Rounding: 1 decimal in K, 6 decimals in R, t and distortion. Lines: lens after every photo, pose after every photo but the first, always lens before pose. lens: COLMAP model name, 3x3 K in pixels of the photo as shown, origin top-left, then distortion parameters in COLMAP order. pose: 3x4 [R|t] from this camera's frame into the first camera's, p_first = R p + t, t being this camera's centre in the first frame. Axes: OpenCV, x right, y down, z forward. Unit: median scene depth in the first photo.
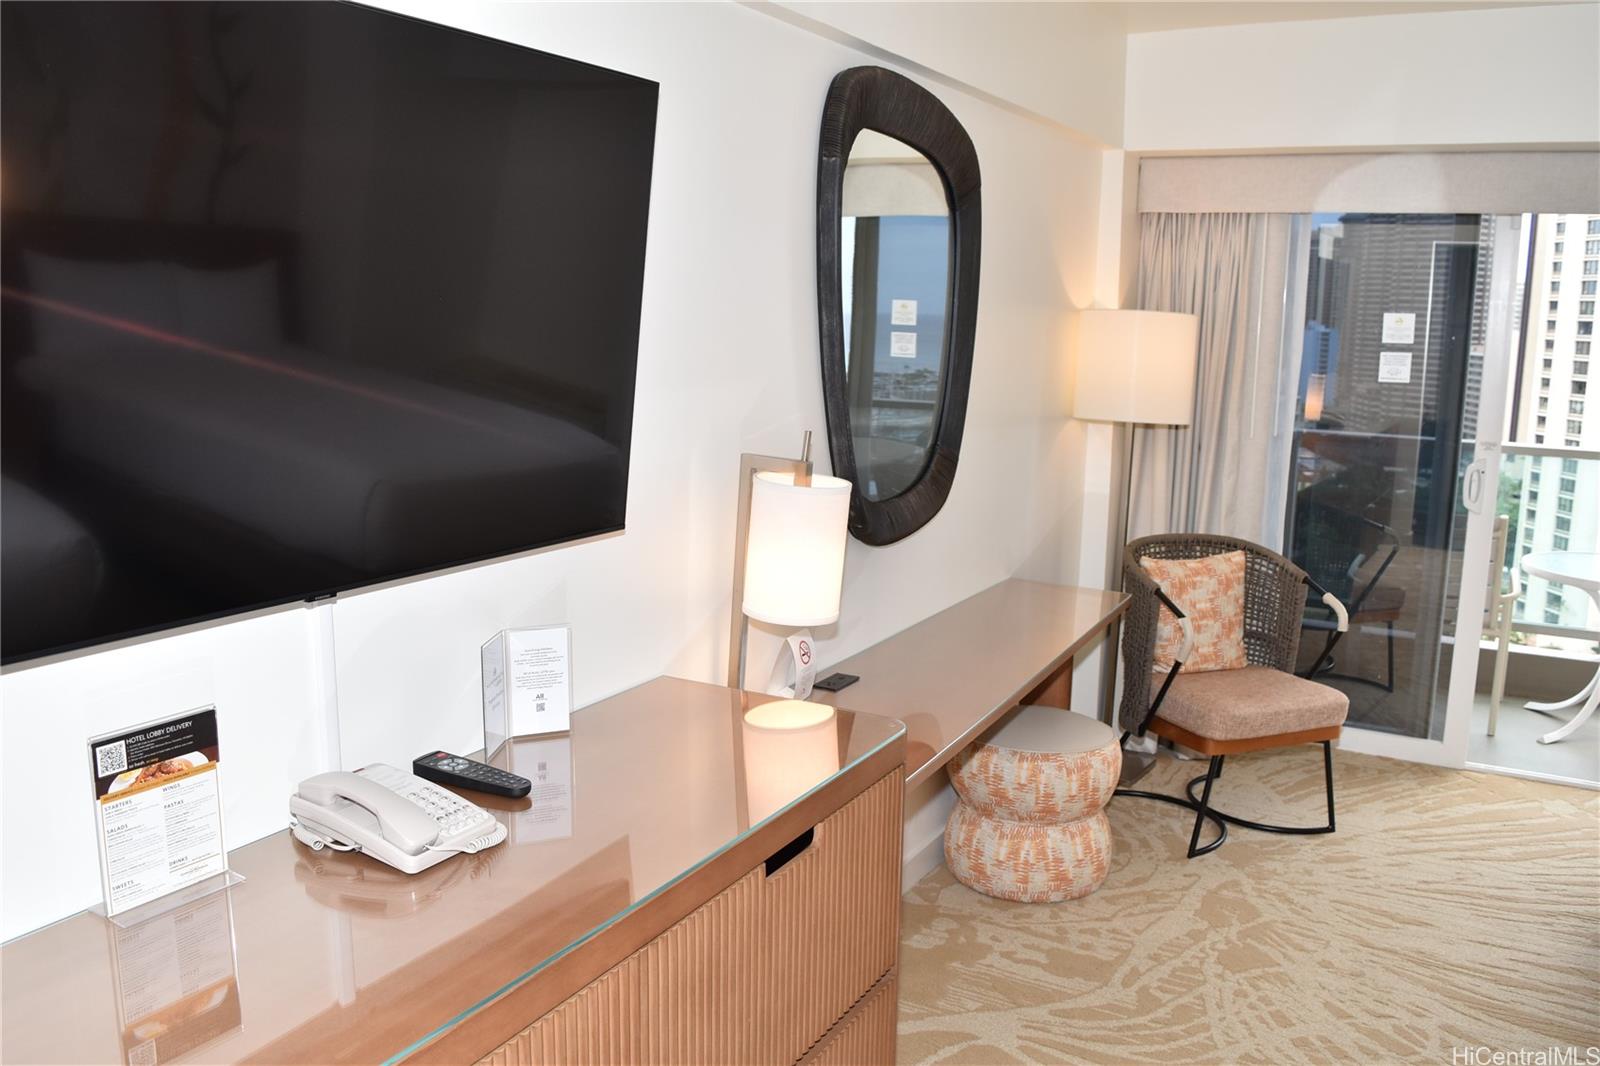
lens RADIAL K [[1287.6, 0, 800.0], [0, 1287.6, 533.0], [0, 0, 1]] dist [-0.088417, 0.002472]
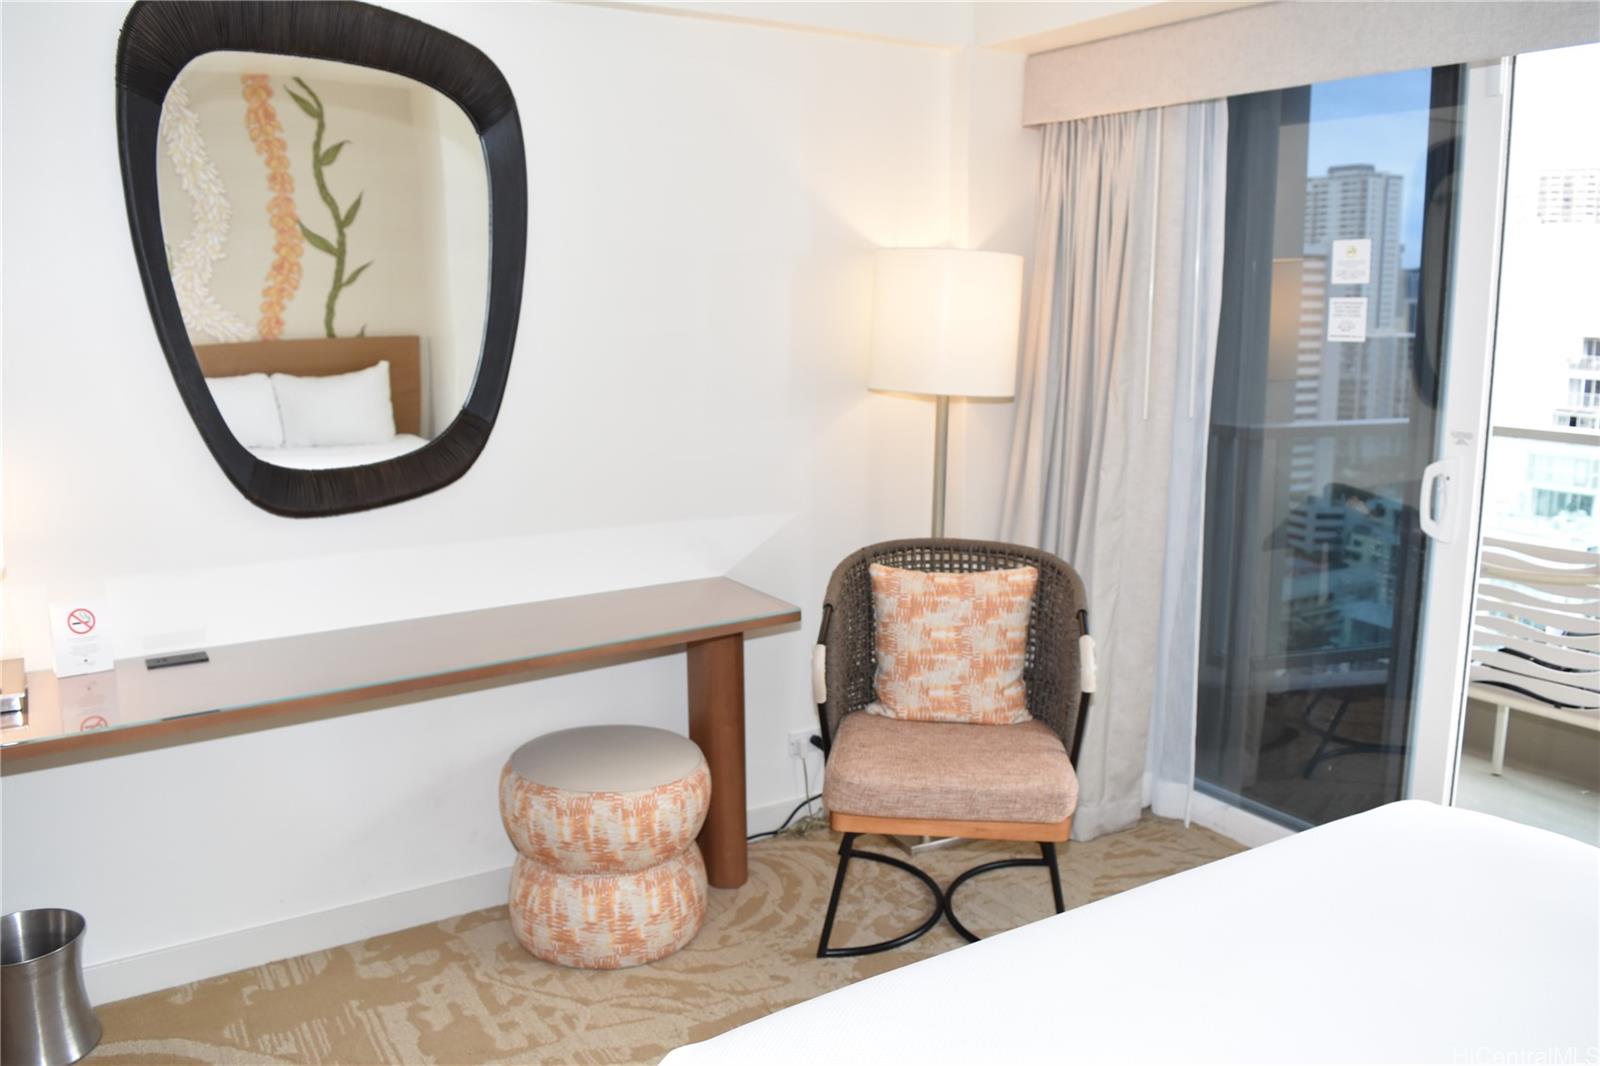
lens RADIAL K [[1249.3, 0, 801.5], [0, 1249.3, 517.4], [0, 0, 1]] dist [-0.096254, 0.026316]
pose [[0.880751, 0.064932, -0.469106, 0.547478], [-0.059098, 0.997882, 0.027166, -0.026036], [0.469877, 0.003797, 0.882724, 0.287228]]
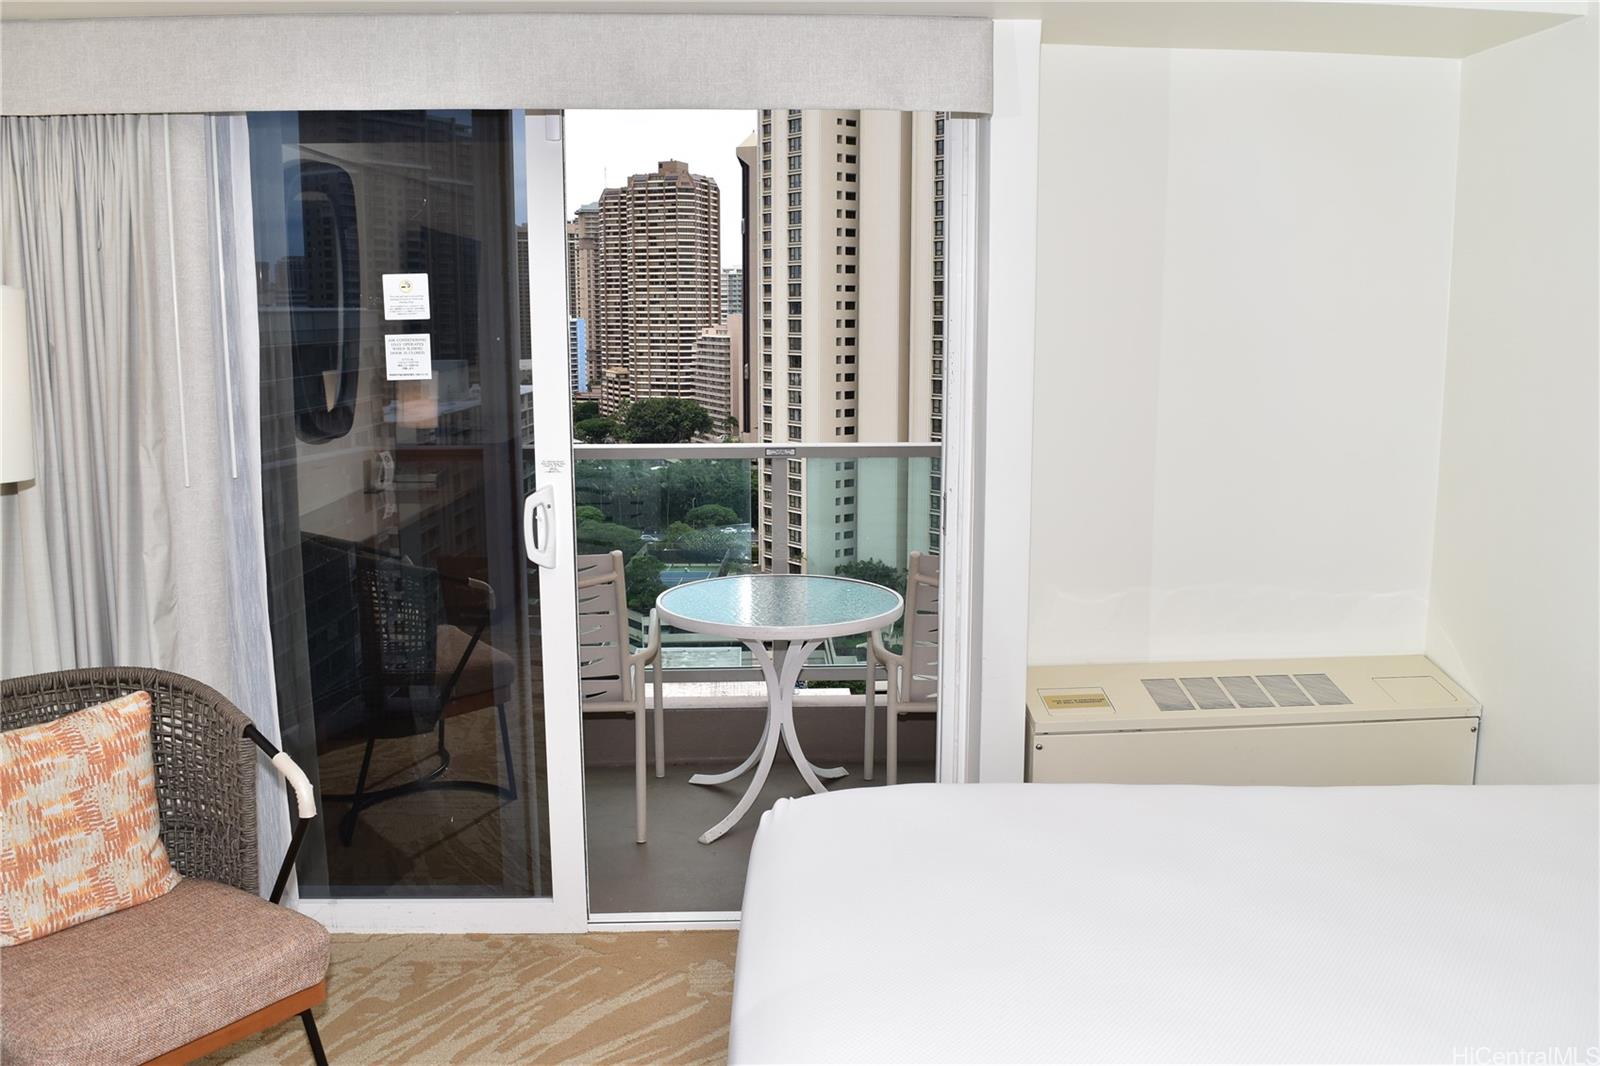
lens RADIAL K [[1287.6, 0, 800.0], [0, 1287.6, 533.0], [0, 0, 1]] dist [-0.088417, 0.002472]
pose [[0.847485, -0.108535, 0.519605, 0.301224], [0.106876, 0.993716, 0.033251, -0.042726], [-0.519949, 0.027354, 0.853759, 0.346230]]
